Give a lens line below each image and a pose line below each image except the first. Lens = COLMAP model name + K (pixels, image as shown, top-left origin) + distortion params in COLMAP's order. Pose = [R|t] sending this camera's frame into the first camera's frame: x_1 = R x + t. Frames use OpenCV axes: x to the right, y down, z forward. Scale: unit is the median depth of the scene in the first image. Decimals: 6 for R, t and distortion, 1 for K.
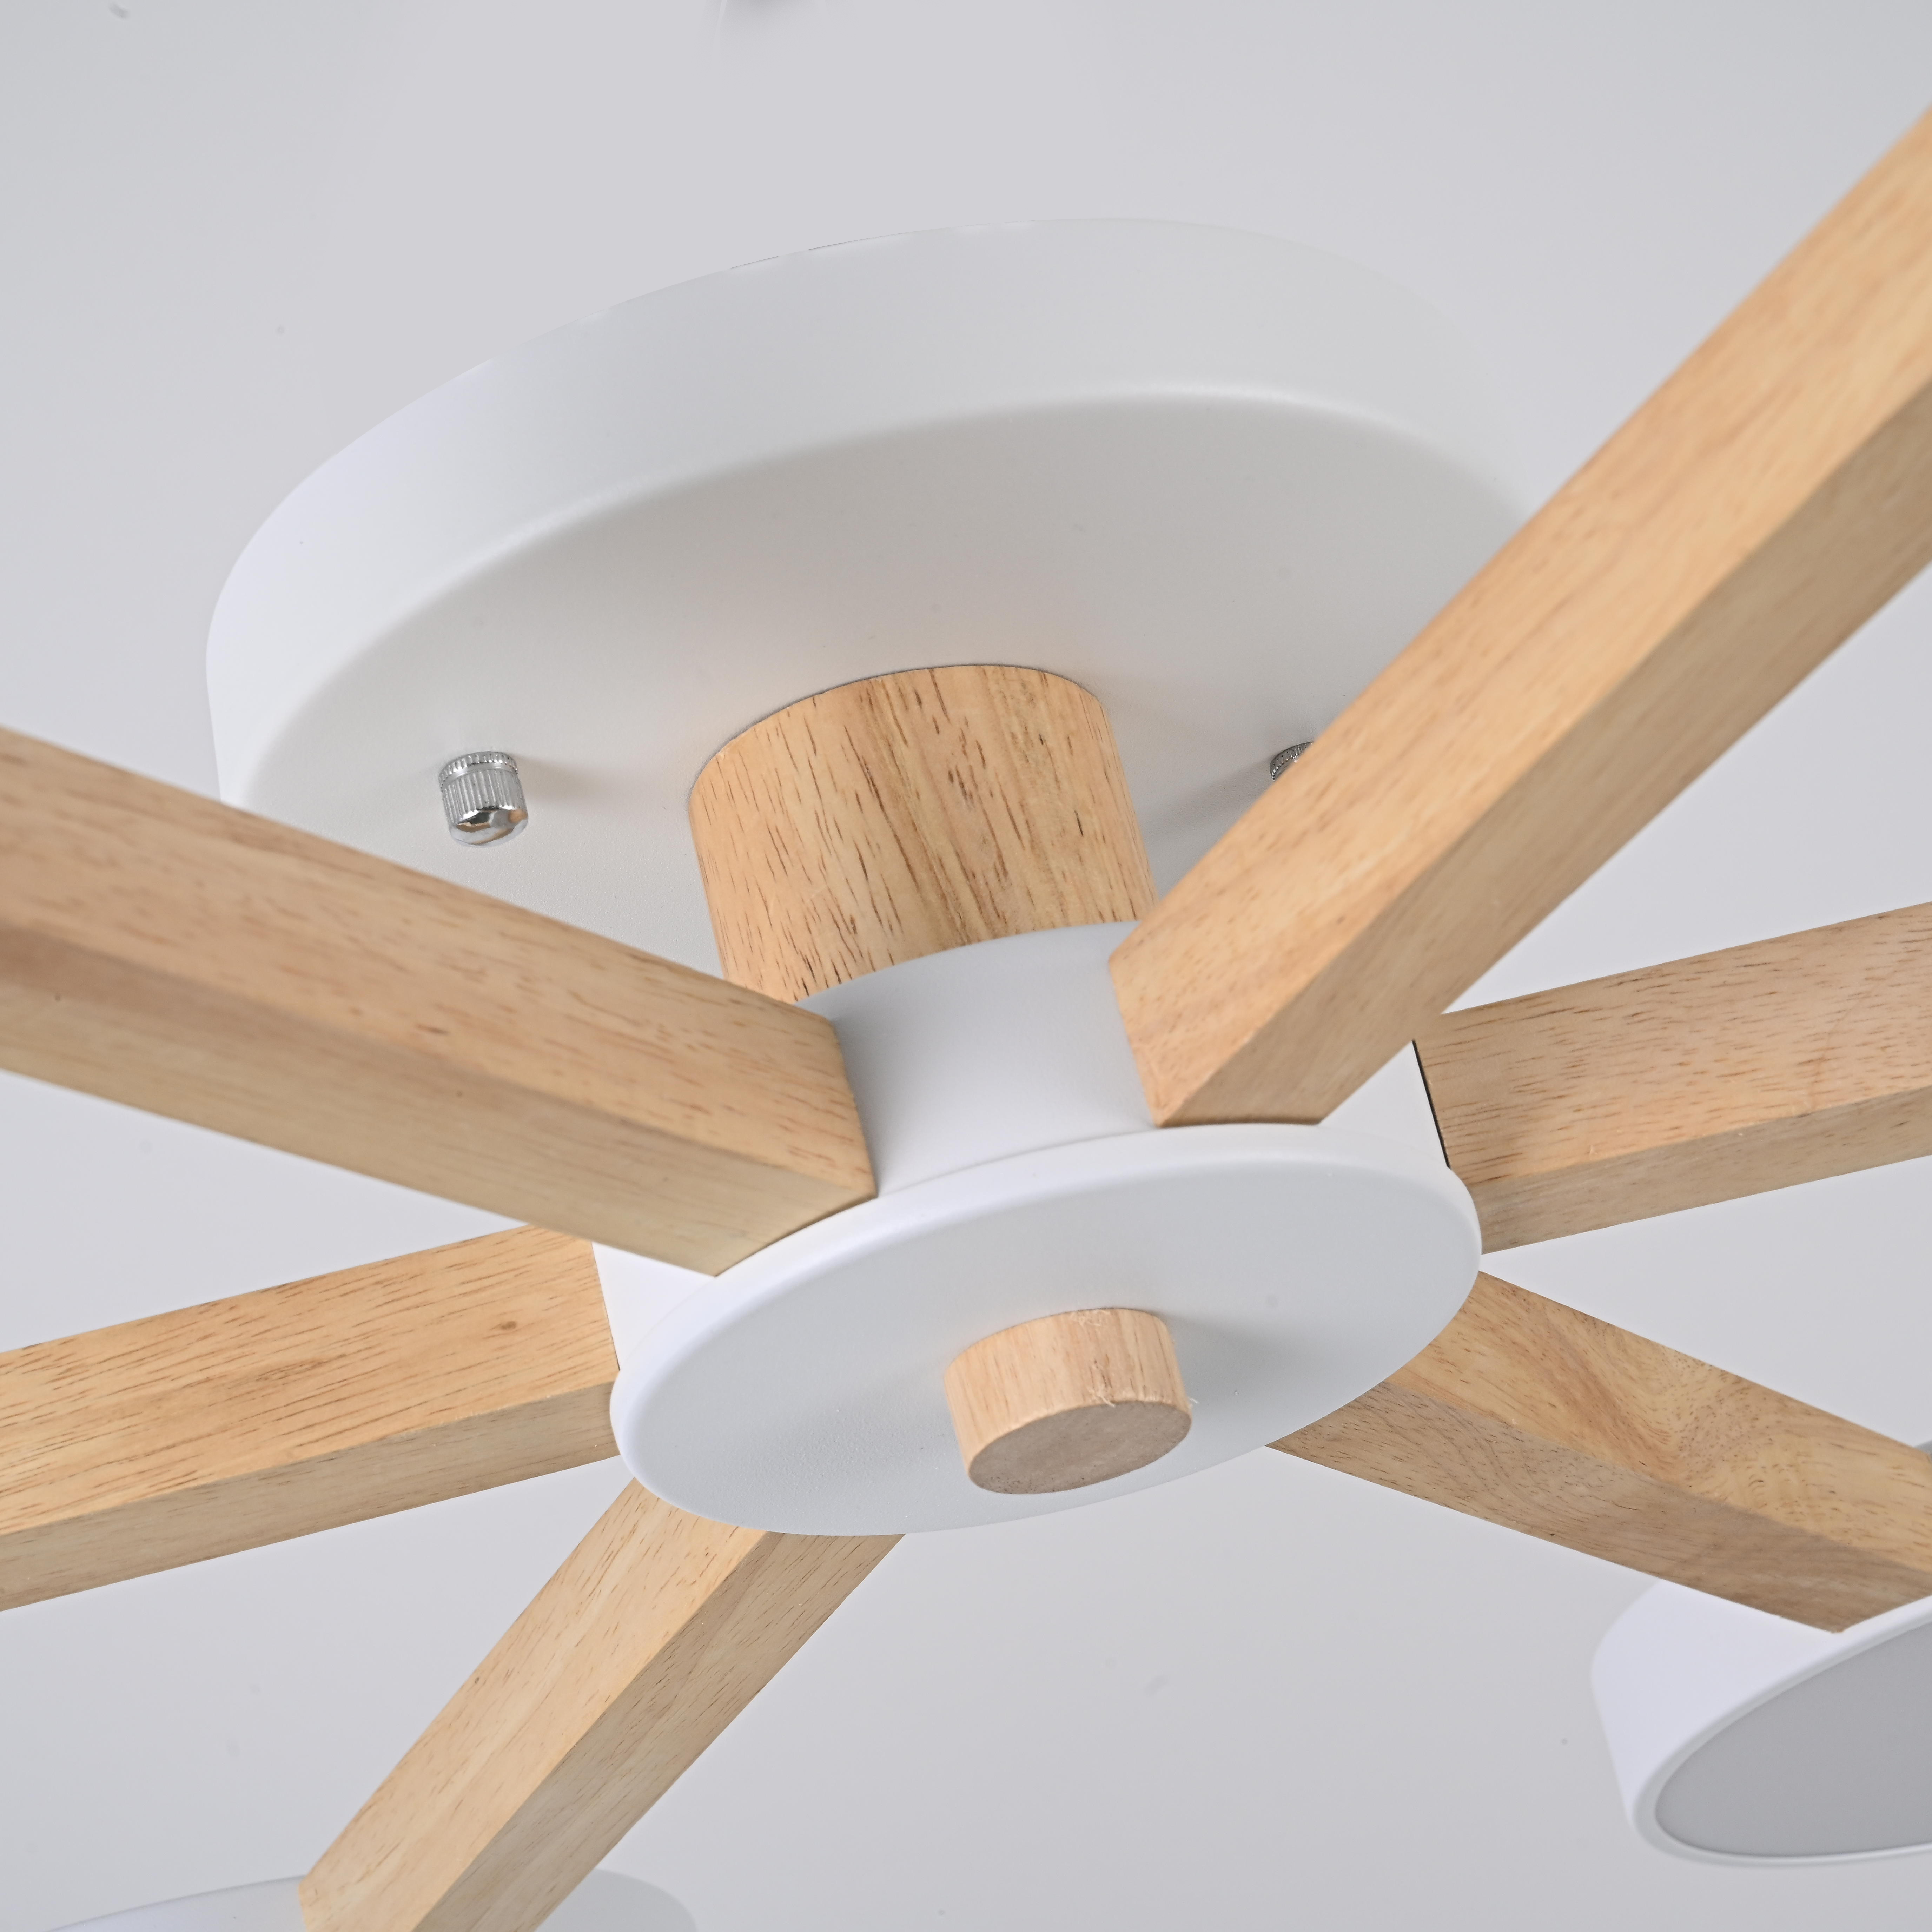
lens RADIAL K [[5747.6, 0, 970.7], [0, 5747.6, 970.3], [0, 0, 1]] dist [0.017440, 0.000000]
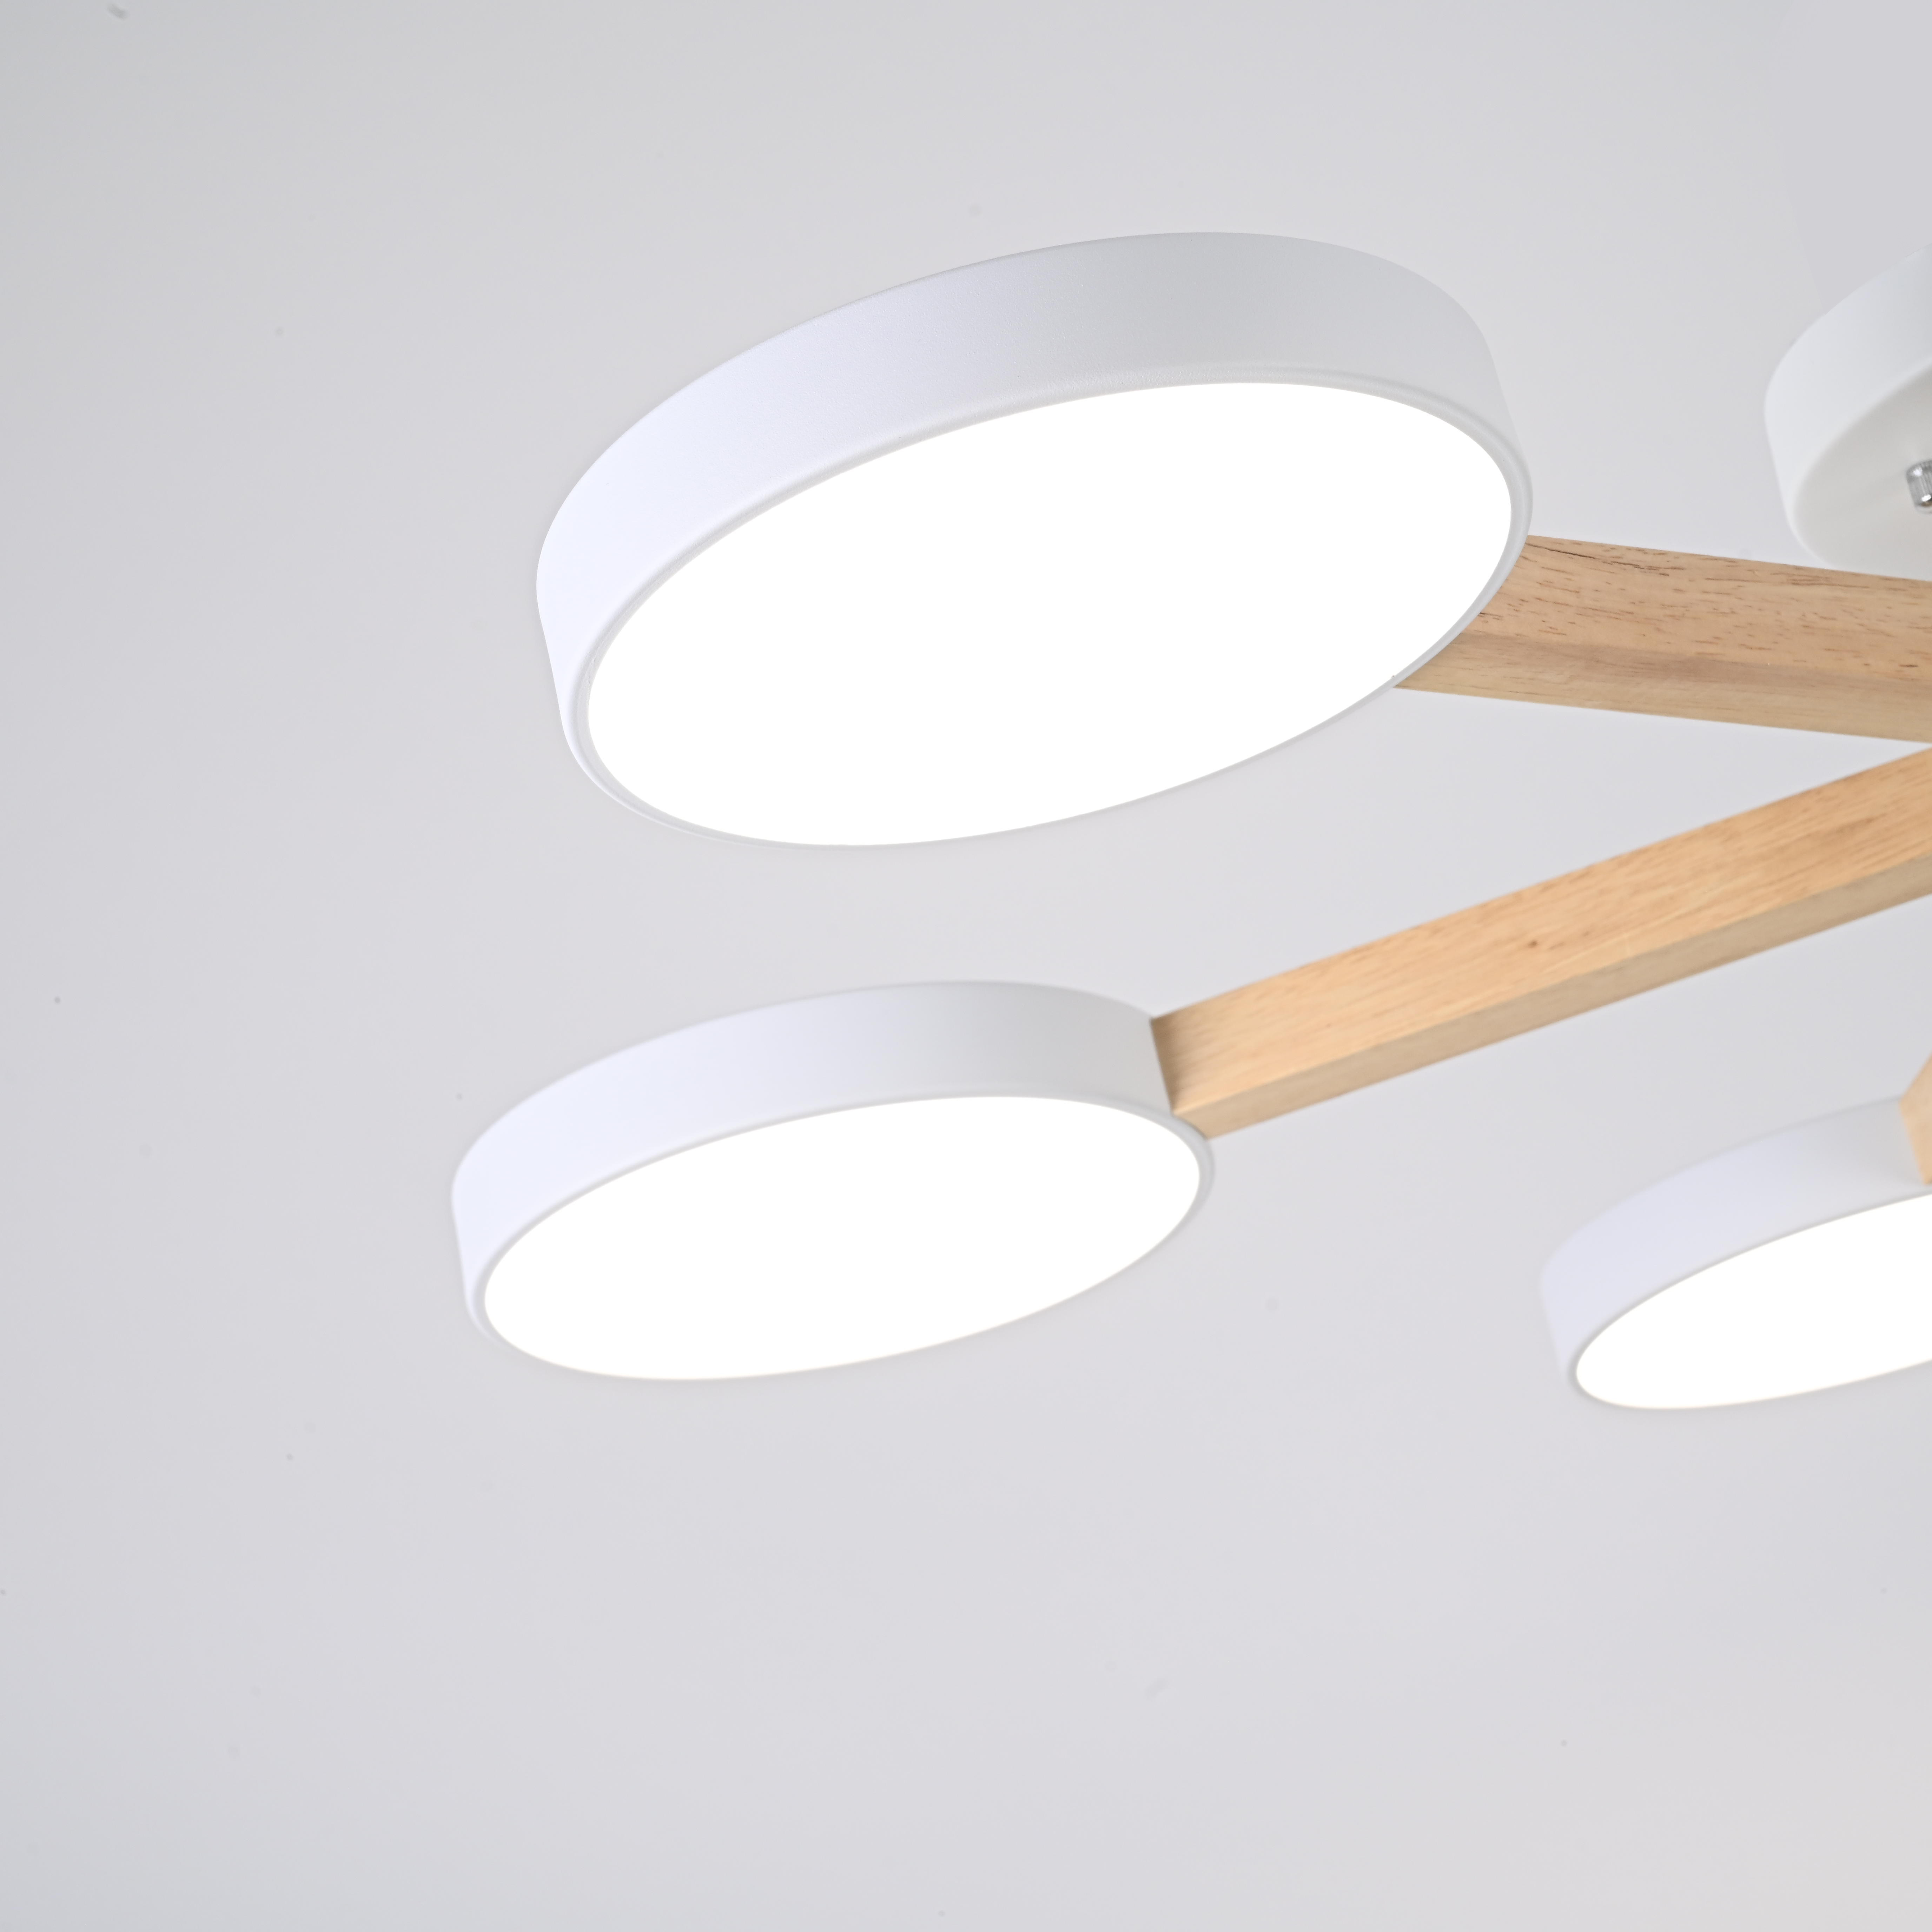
lens RADIAL K [[5747.6, 0, 964.9], [0, 5747.6, 968.9], [0, 0, 1]] dist [0.017440, 0.000000]
pose [[0.956481, -0.083788, -0.279507, 0.110075], [0.122471, 0.984706, 0.123914, -0.139459], [0.264850, -0.152753, 0.952114, -0.760894]]
